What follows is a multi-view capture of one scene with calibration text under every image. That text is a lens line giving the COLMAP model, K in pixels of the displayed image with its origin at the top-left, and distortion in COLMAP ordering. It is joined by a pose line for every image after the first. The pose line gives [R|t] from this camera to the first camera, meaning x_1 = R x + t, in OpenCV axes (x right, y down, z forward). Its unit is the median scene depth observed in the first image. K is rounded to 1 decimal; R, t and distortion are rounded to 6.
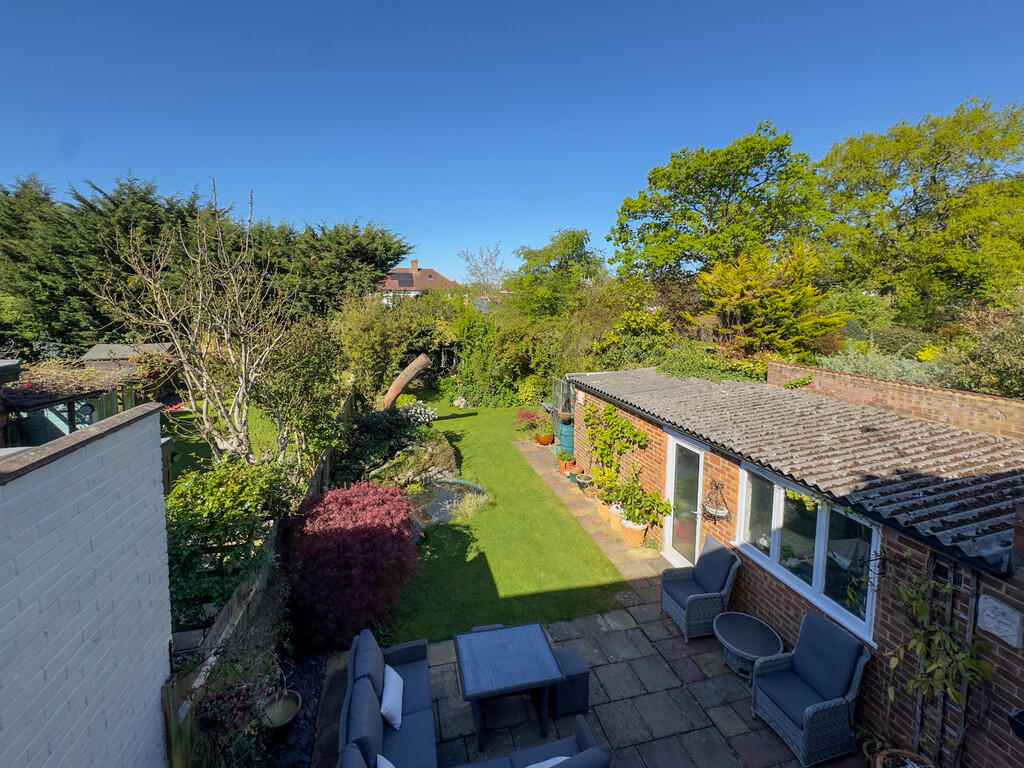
lens RADIAL K [[526.0, 0, 531.1], [0, 526.0, 350.1], [0, 0, 1]] dist [-0.000960, -0.000269]
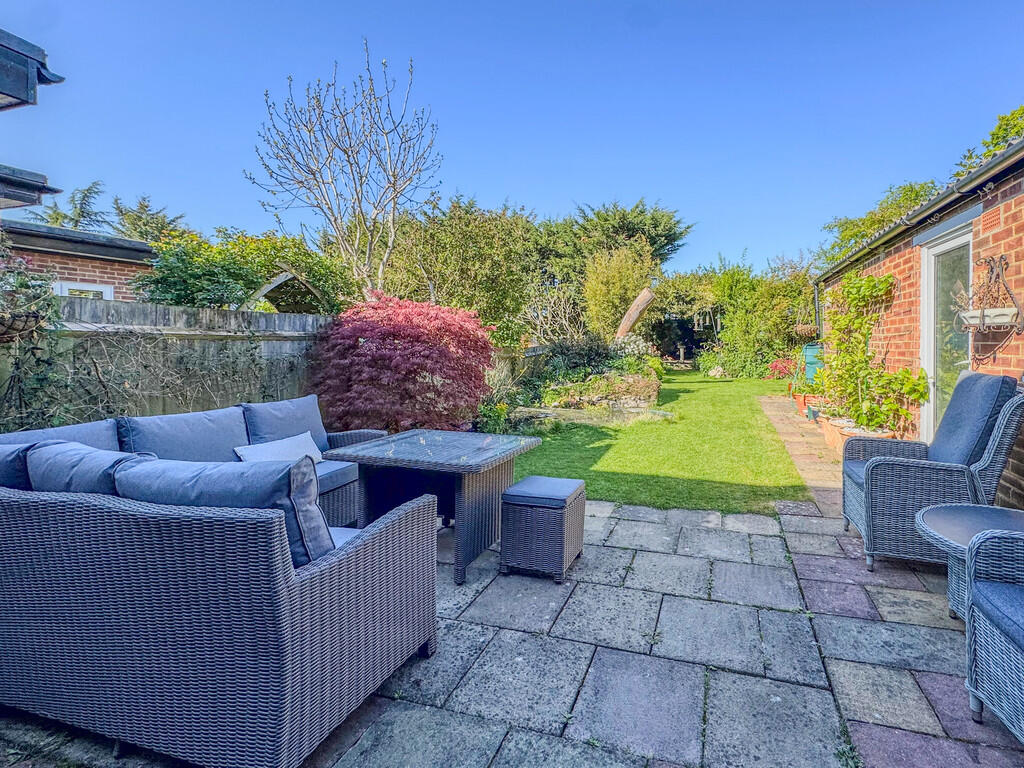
lens RADIAL K [[526.0, 0, 531.1], [0, 526.0, 350.1], [0, 0, 1]] dist [-0.000960, -0.000269]
pose [[0.819036, -0.002150, -0.573737, 0.102044], [-0.045551, 0.996593, -0.068761, 0.134467], [0.571930, 0.082452, 0.816148, 0.146914]]
